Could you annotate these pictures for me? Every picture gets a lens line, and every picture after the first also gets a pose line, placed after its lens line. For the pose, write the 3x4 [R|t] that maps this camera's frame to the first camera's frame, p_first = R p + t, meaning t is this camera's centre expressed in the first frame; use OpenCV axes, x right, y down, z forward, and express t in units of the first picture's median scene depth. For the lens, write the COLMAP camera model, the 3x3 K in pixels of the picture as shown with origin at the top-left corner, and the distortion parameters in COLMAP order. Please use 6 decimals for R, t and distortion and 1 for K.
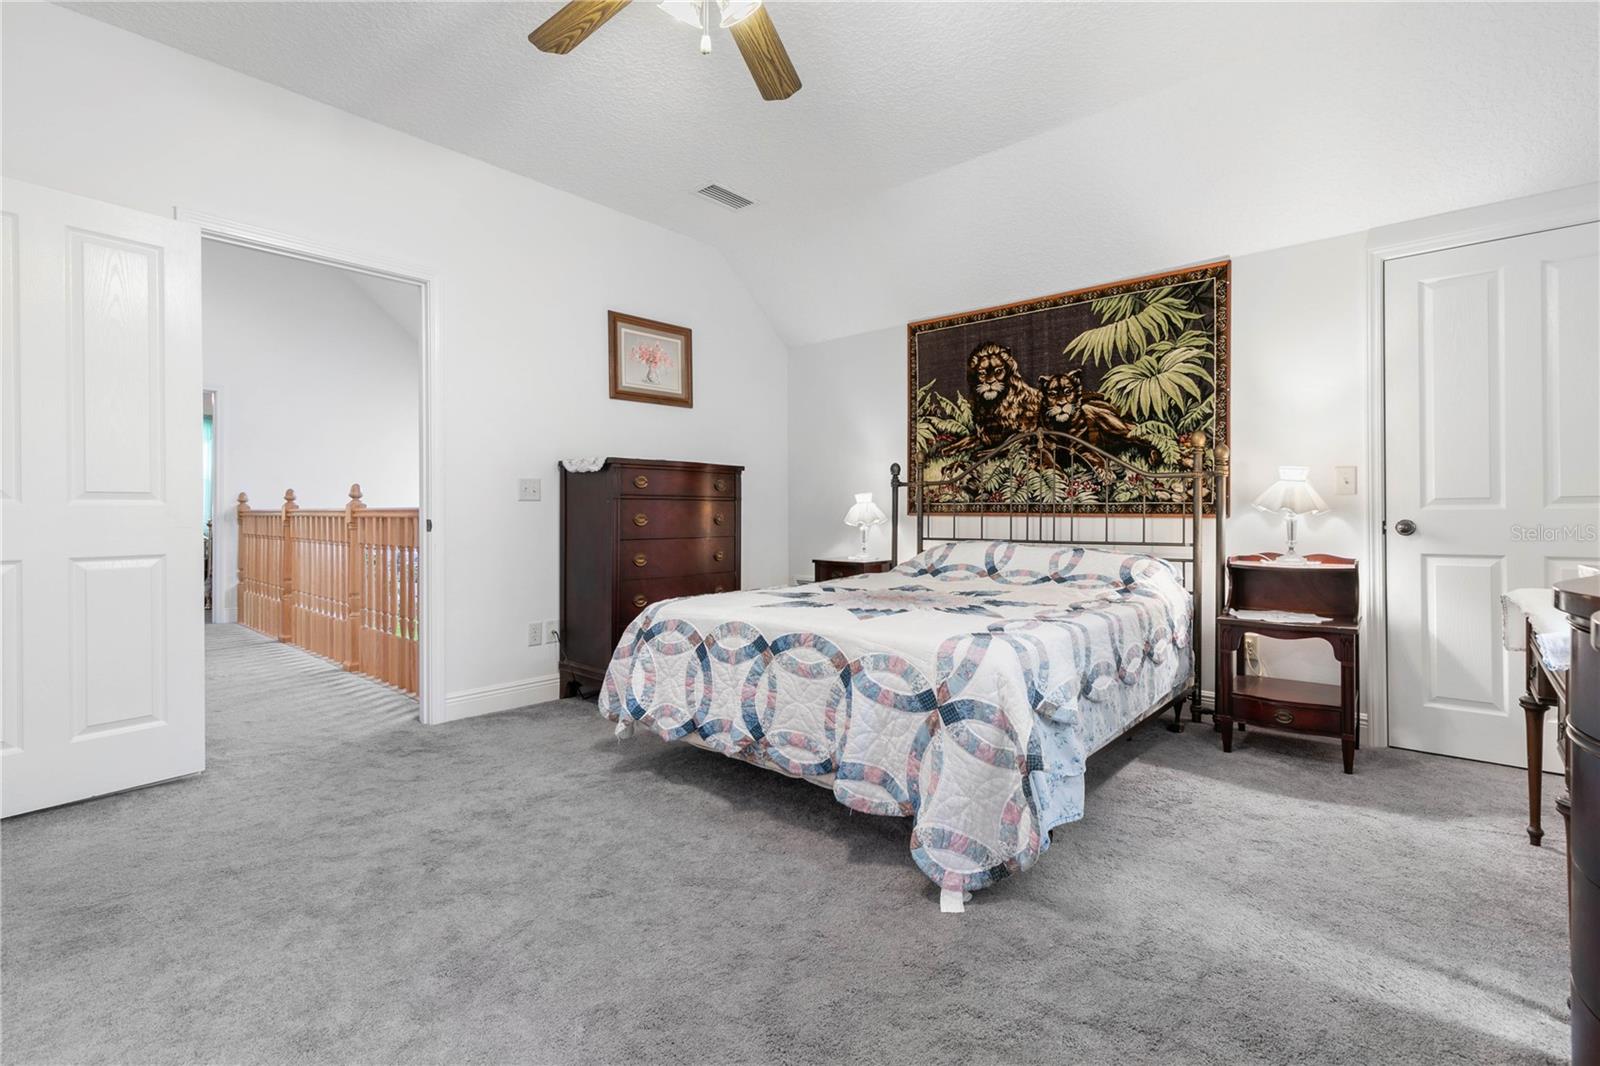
lens RADIAL K [[729.5, 0, 792.3], [0, 729.5, 516.3], [0, 0, 1]] dist [0.009516, -0.001858]
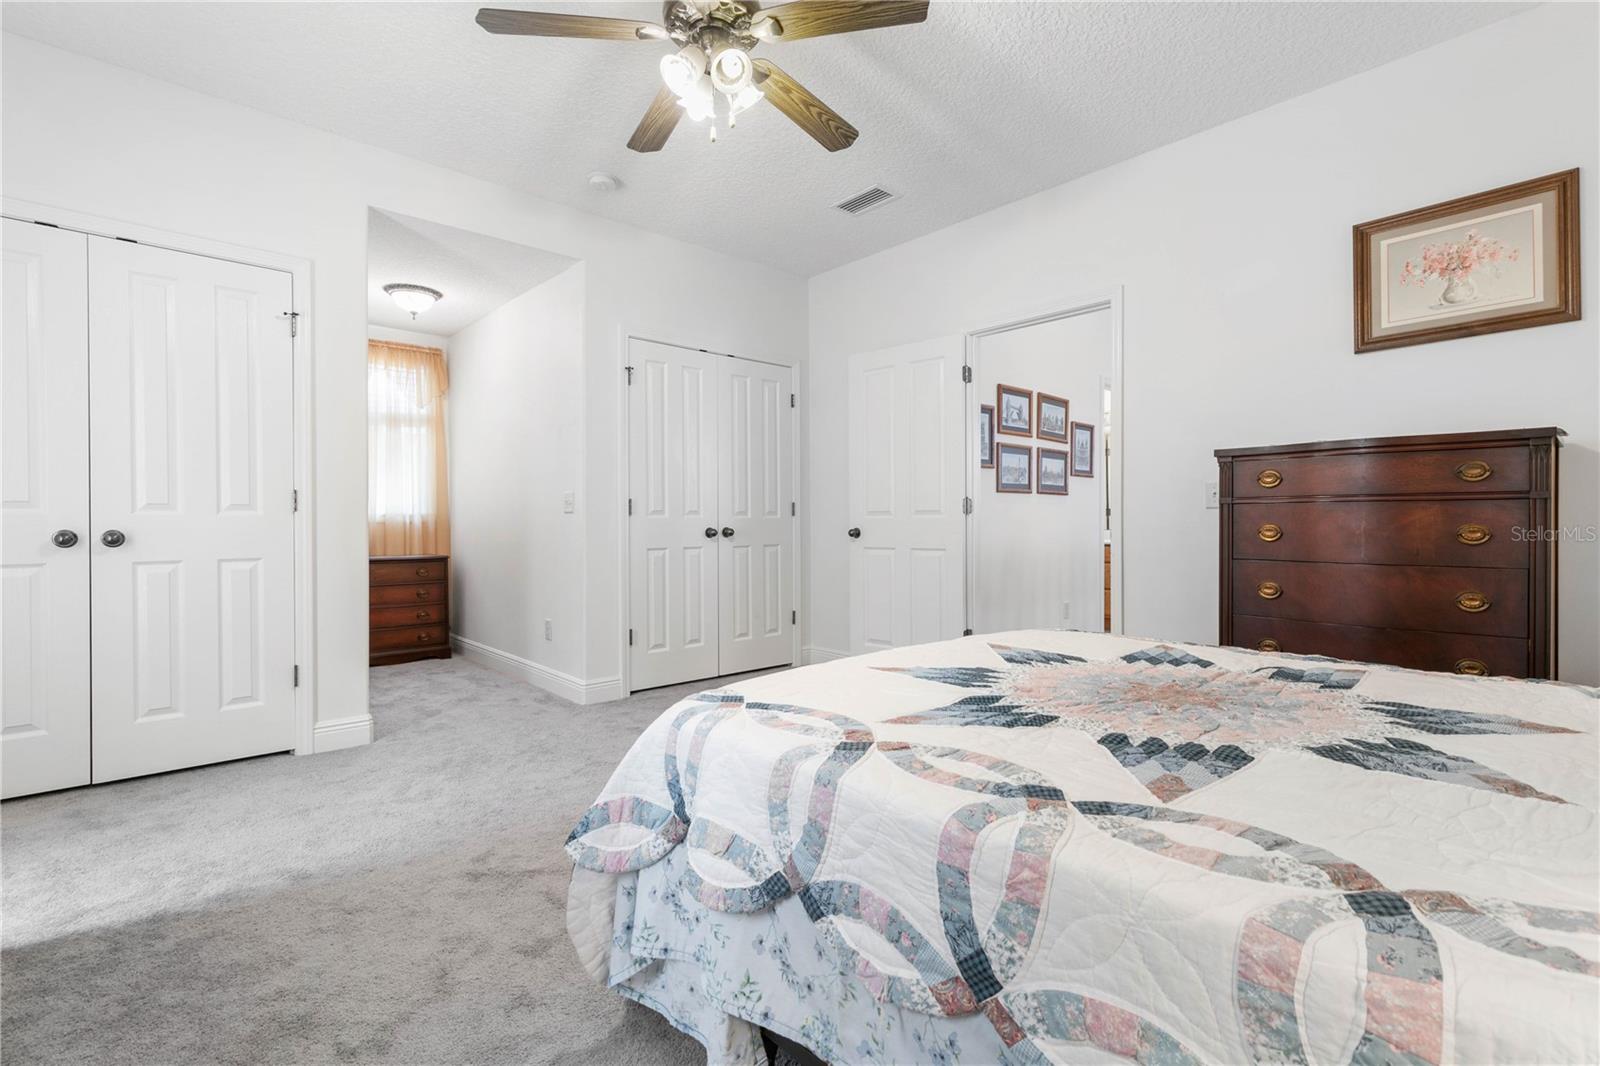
lens RADIAL K [[729.5, 0, 800.3], [0, 729.5, 528.8], [0, 0, 1]] dist [0.009516, -0.001858]
pose [[-0.112903, 0.012495, -0.993527, 0.481067], [-0.001551, 0.999917, 0.012752, -0.007315], [0.993605, 0.002981, -0.112874, 0.554939]]
